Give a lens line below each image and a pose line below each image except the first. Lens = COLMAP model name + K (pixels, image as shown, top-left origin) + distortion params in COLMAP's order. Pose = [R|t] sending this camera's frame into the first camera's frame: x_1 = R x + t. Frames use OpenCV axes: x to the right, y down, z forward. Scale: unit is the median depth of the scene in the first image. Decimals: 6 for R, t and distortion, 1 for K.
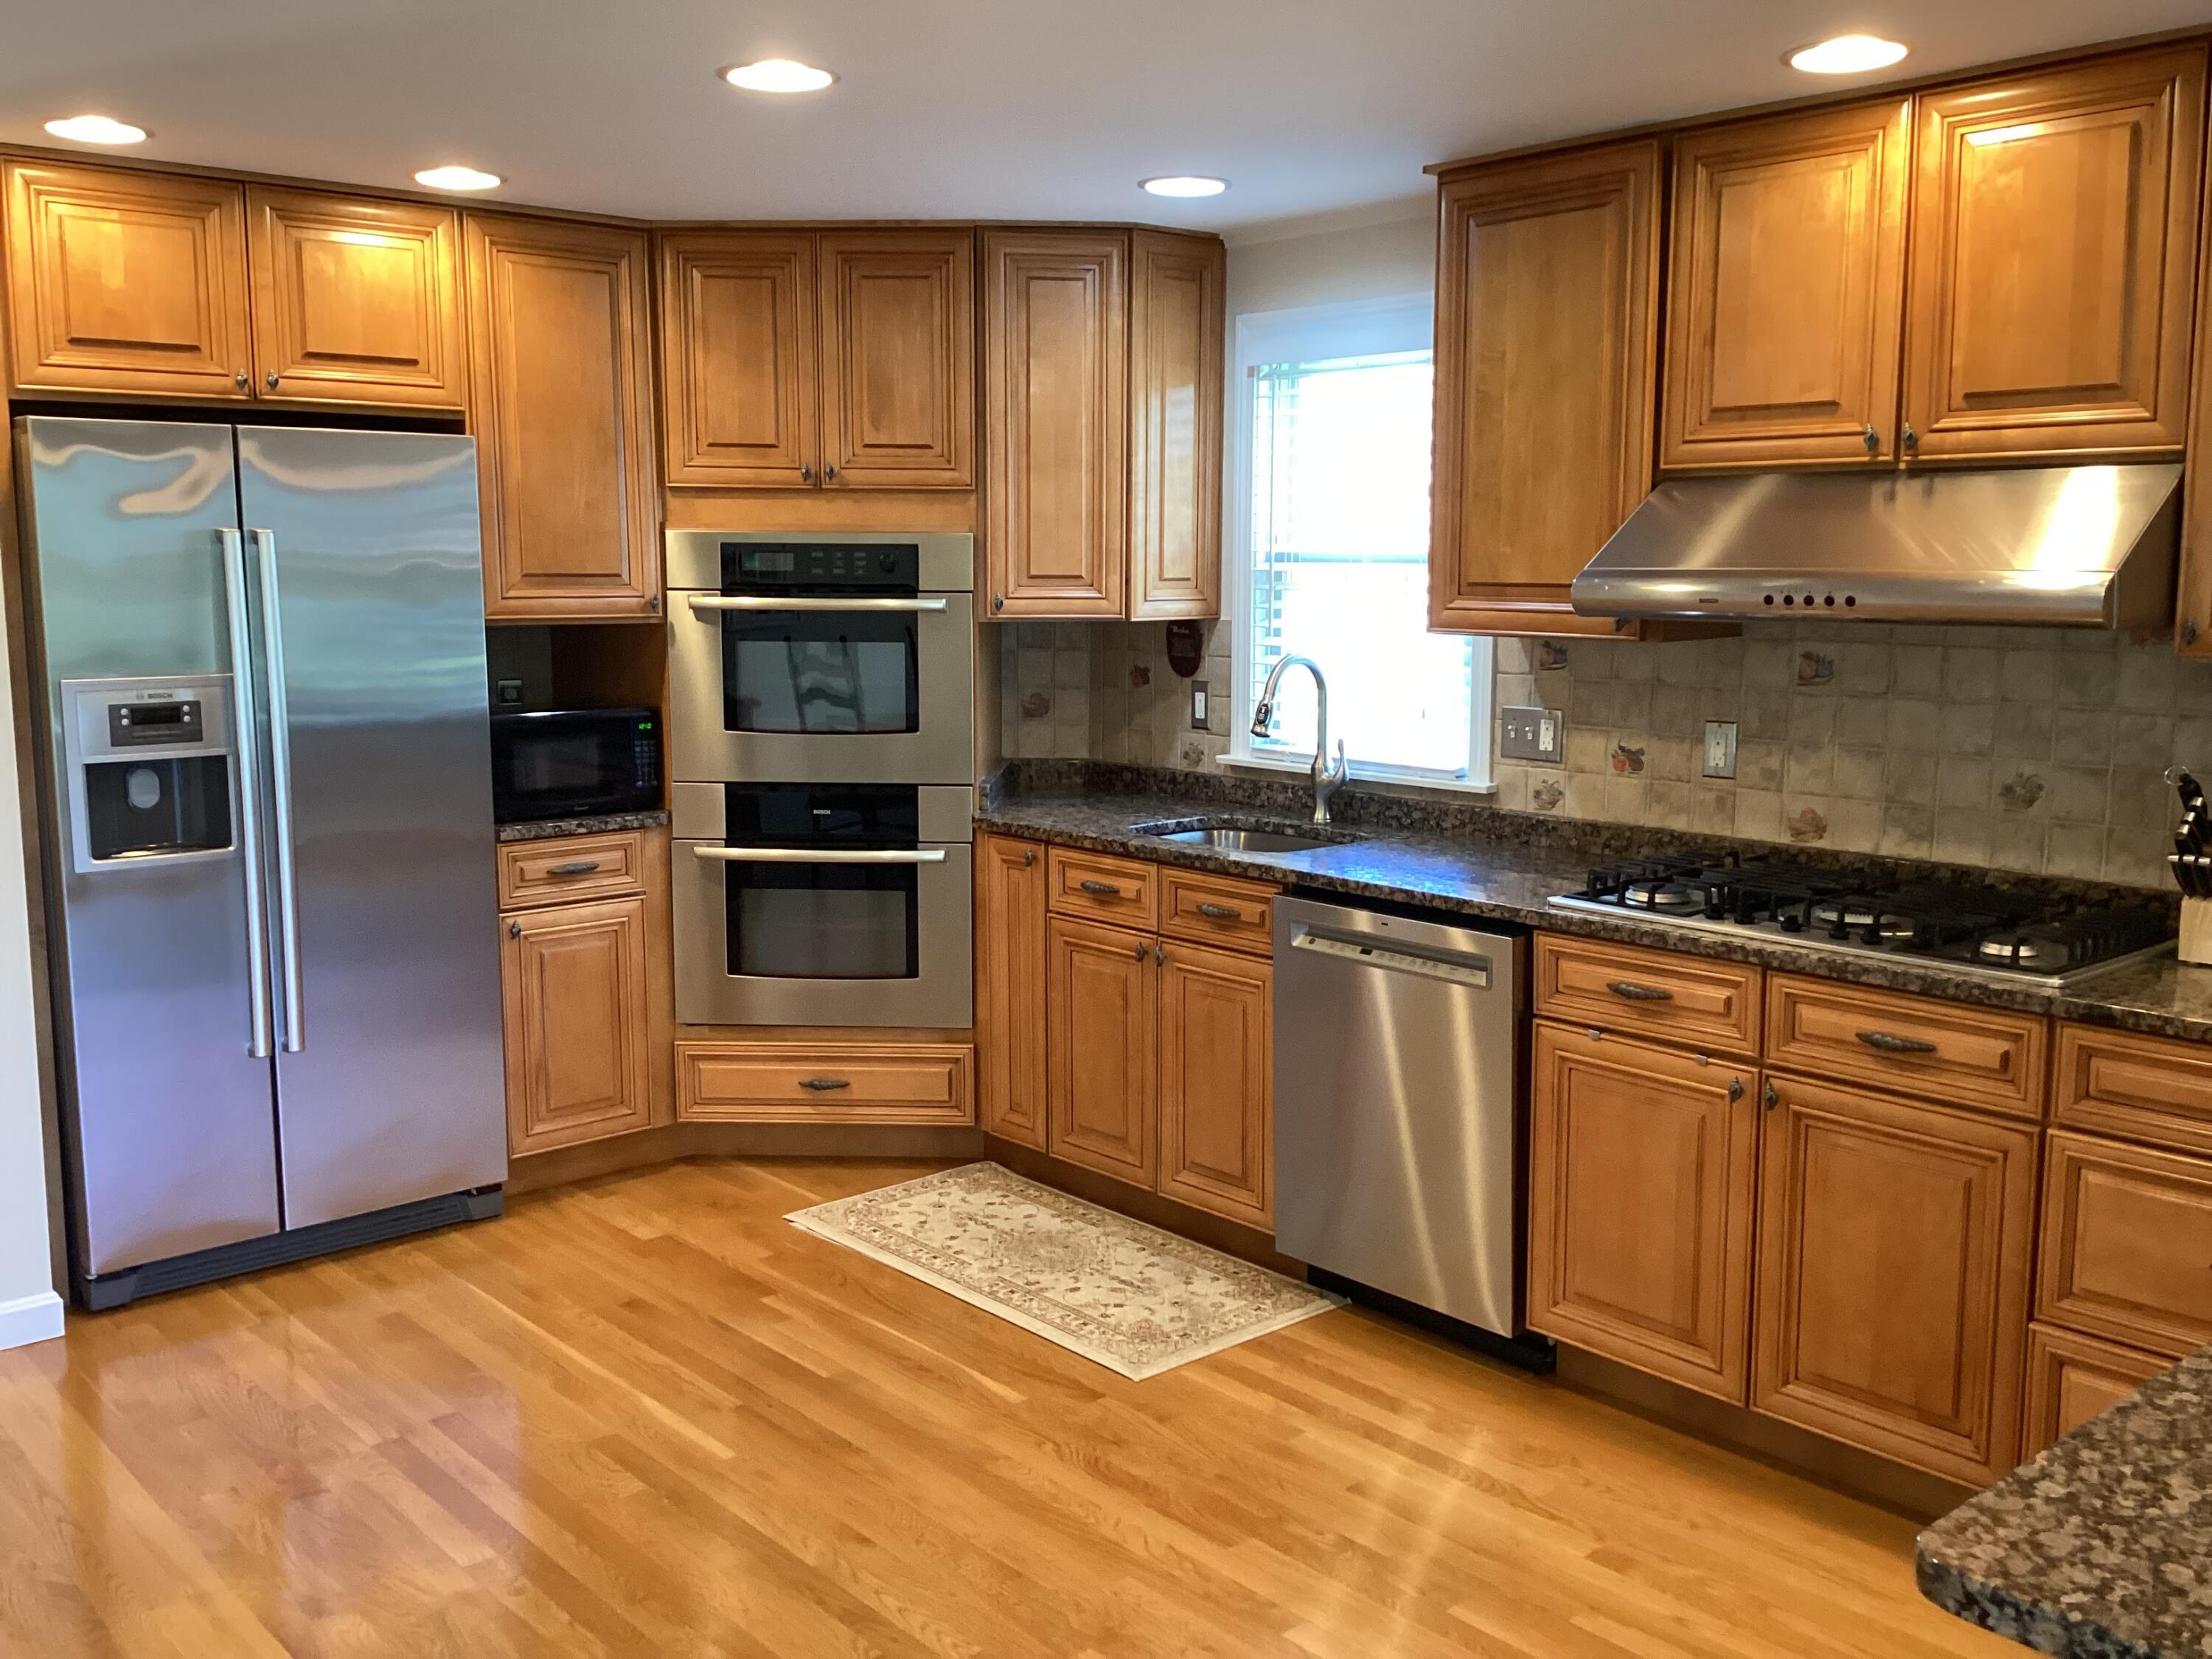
lens RADIAL K [[1994.2, 0, 1111.5], [0, 1994.2, 832.6], [0, 0, 1]] dist [0.036749, -0.034094]
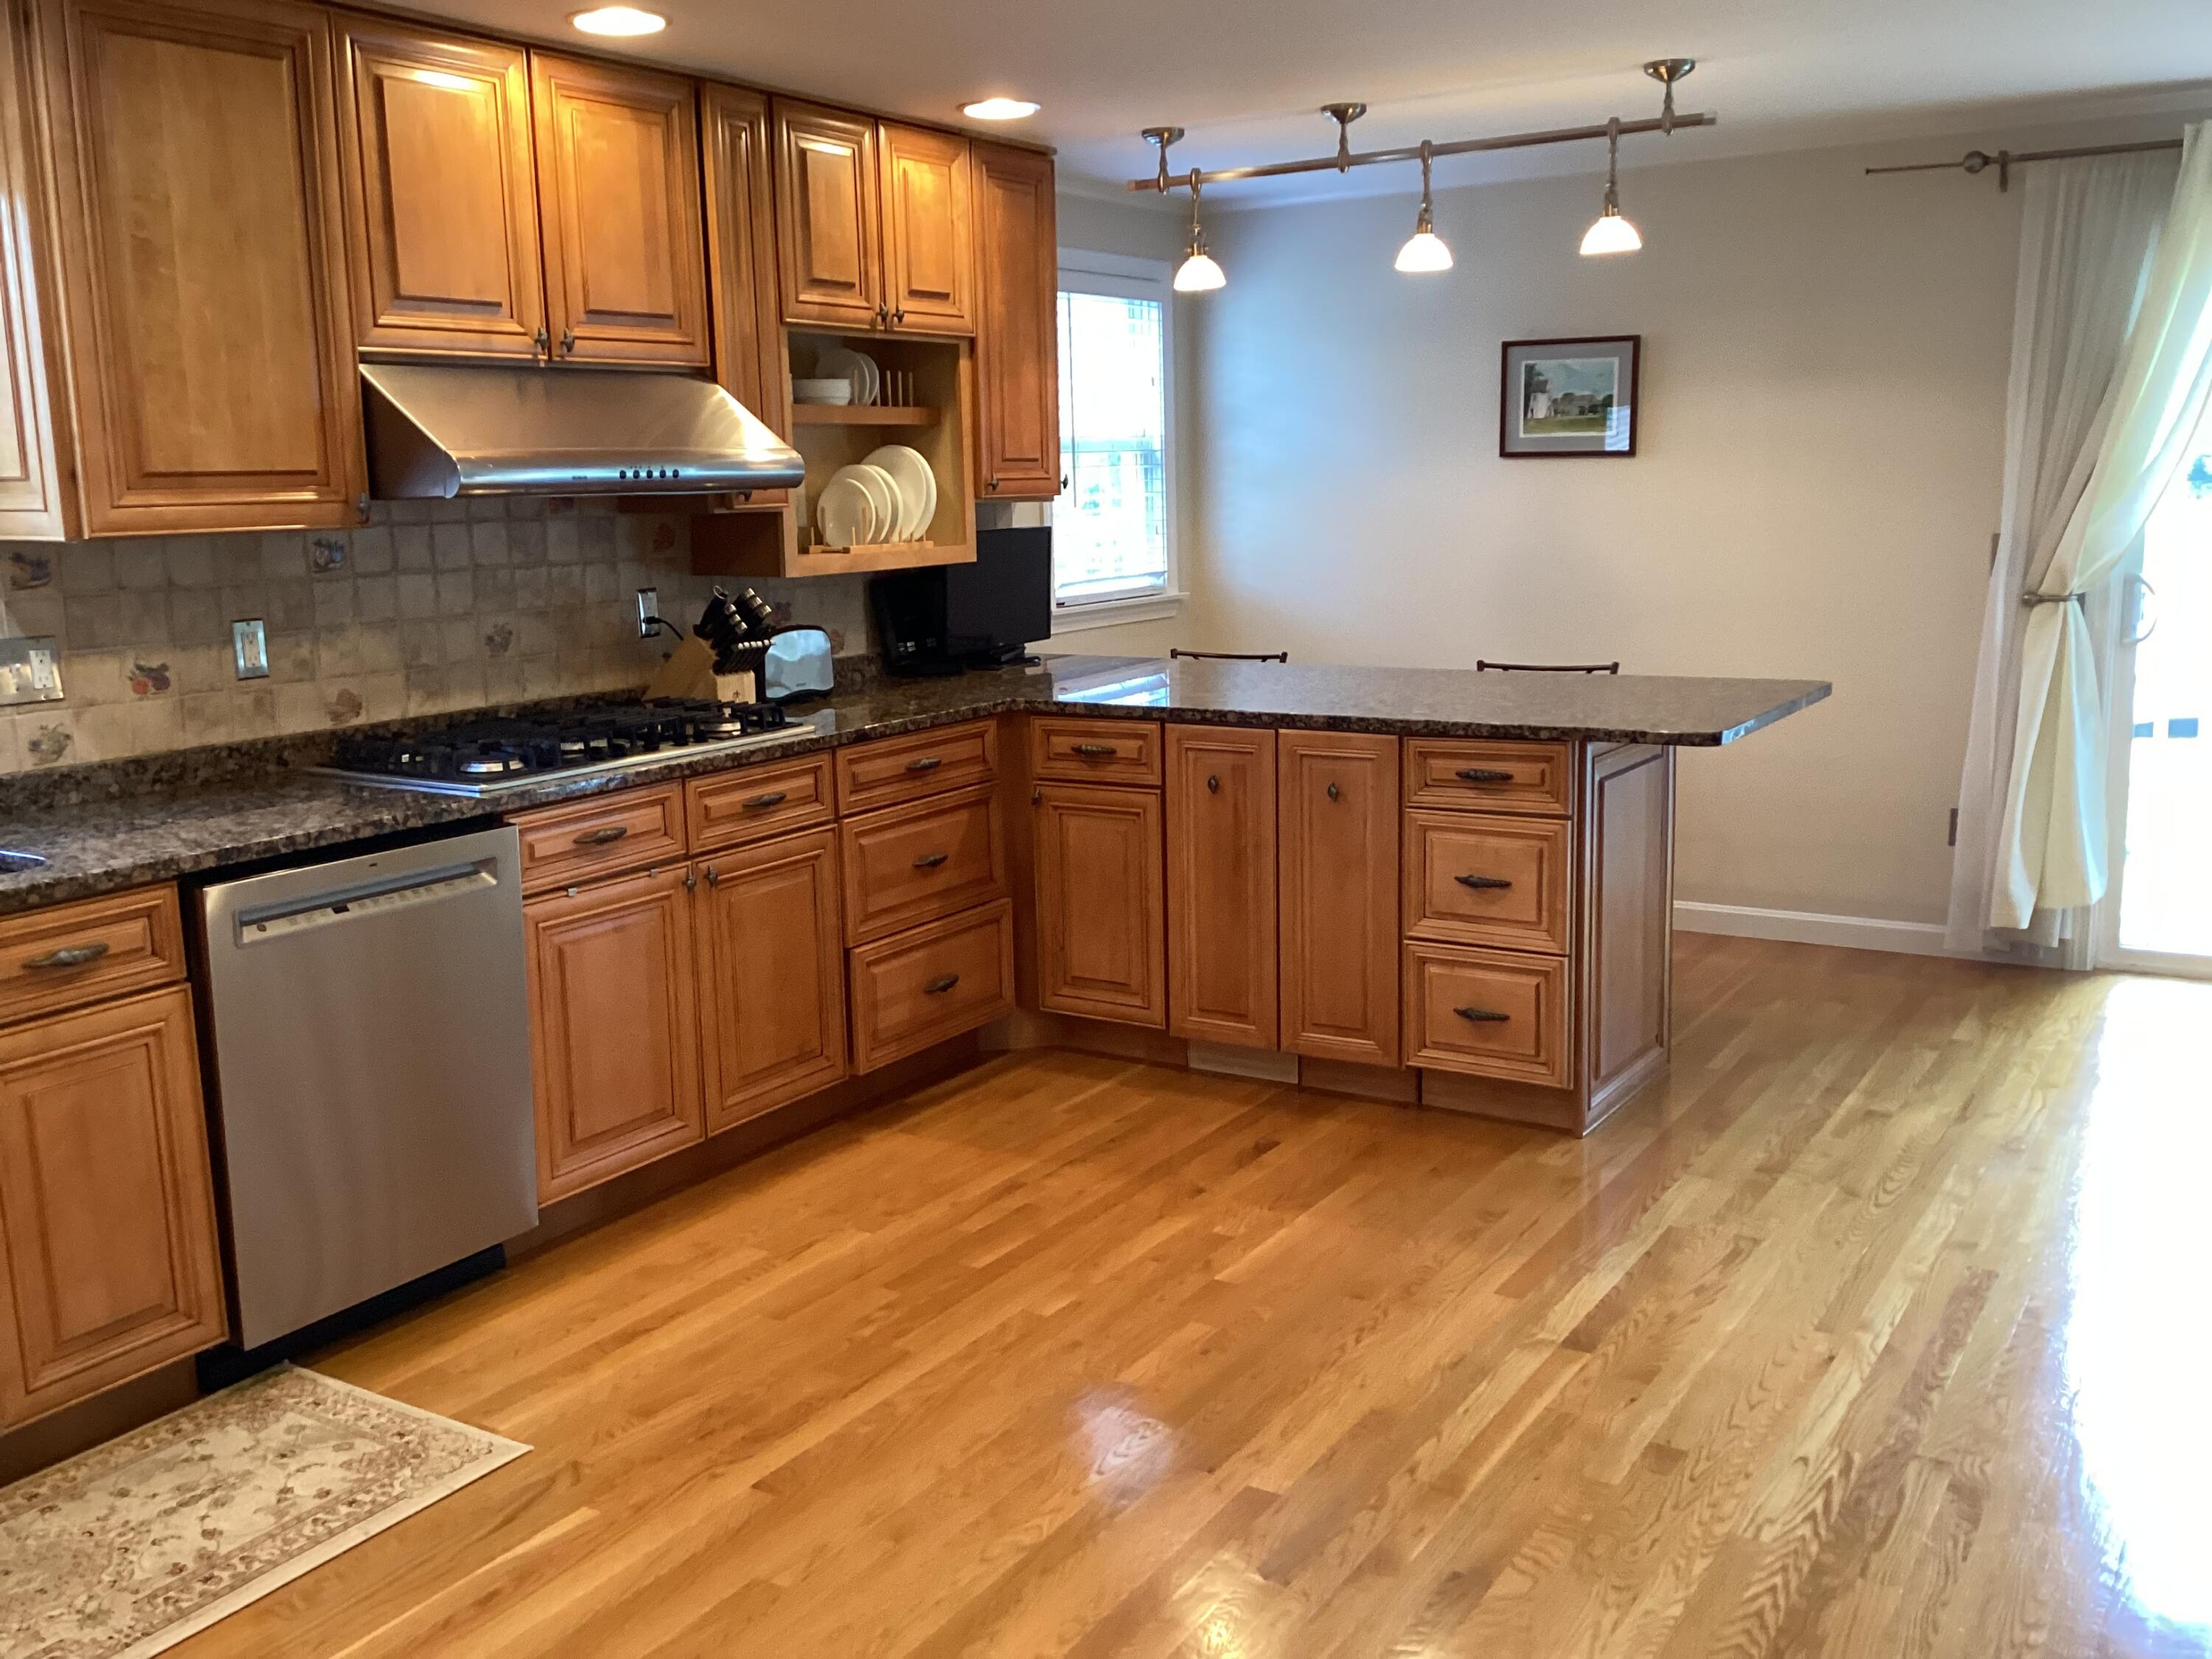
lens RADIAL K [[1994.2, 0, 1113.2], [0, 1994.2, 826.3], [0, 0, 1]] dist [0.036749, -0.034094]
pose [[-0.296194, -0.162785, 0.941154, -0.745199], [0.155643, 0.963972, 0.215715, -0.103866], [-0.942361, 0.210377, -0.260186, 0.889116]]
